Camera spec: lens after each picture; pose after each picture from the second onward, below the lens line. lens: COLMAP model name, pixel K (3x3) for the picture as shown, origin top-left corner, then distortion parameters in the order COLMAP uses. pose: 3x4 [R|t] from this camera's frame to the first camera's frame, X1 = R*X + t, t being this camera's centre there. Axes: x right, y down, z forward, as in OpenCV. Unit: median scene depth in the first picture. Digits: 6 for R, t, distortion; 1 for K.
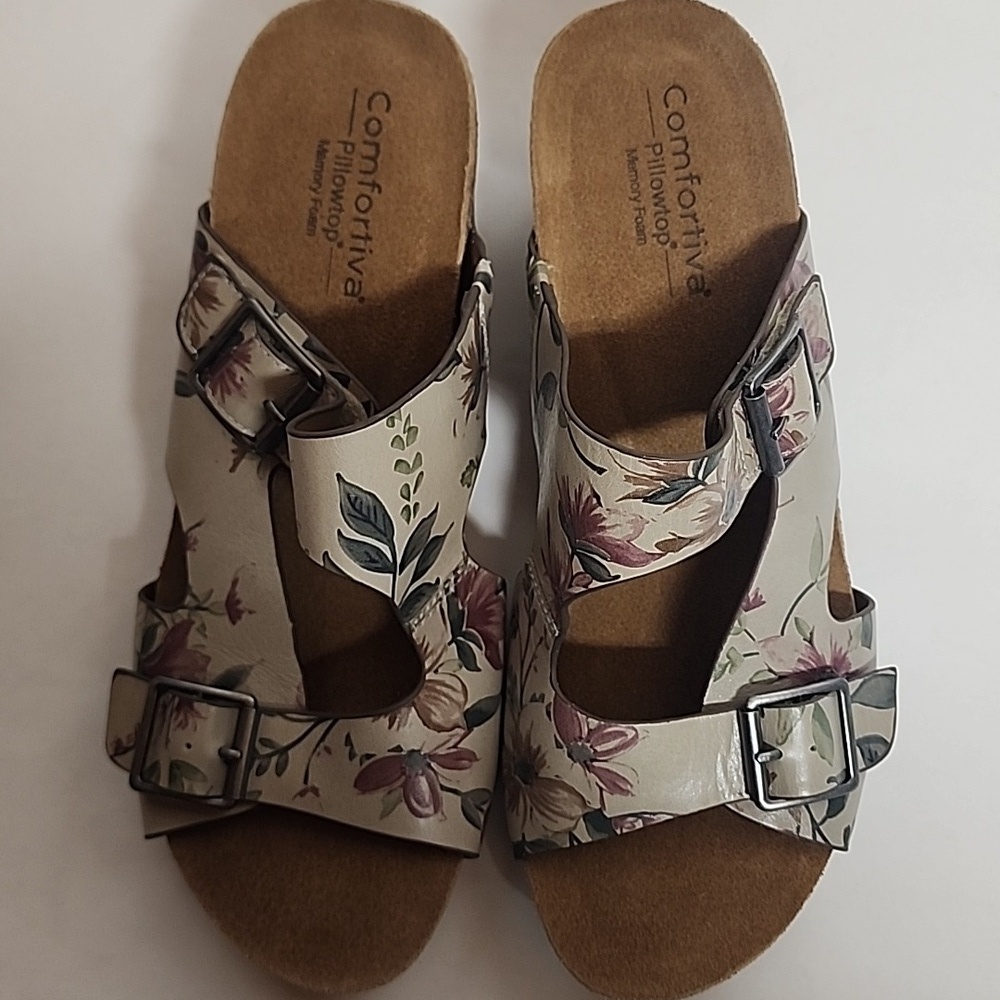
lens RADIAL K [[1436.9, 0, 480.2], [0, 1436.9, 499.8], [0, 0, 1]] dist [0.159353, -0.719237]
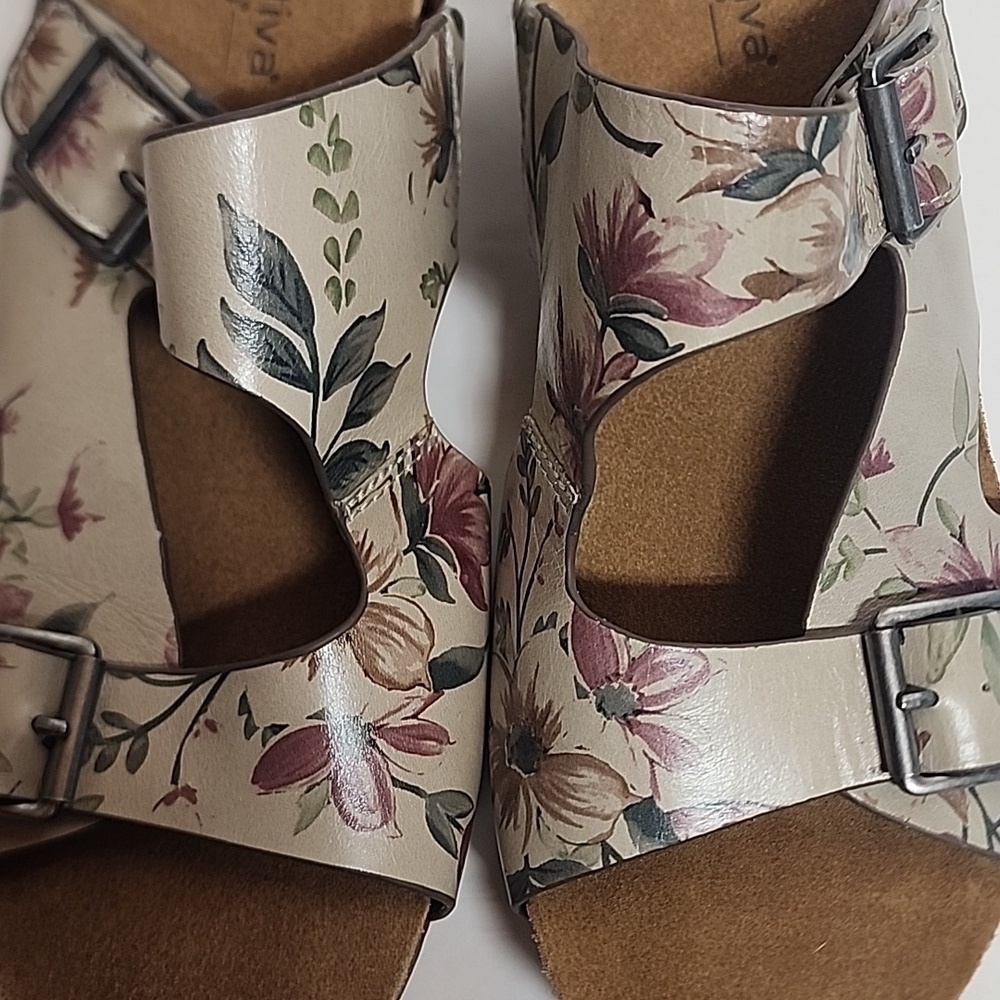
lens RADIAL K [[1458.1, 0, 500.0], [0, 1458.1, 500.0], [0, 0, 1]] dist [0.120234, -0.493201]
pose [[0.999073, -0.010366, 0.041787, -0.006170], [0.018257, 0.981000, -0.193145, 0.205425], [-0.038991, 0.193729, 0.980280, 0.359128]]
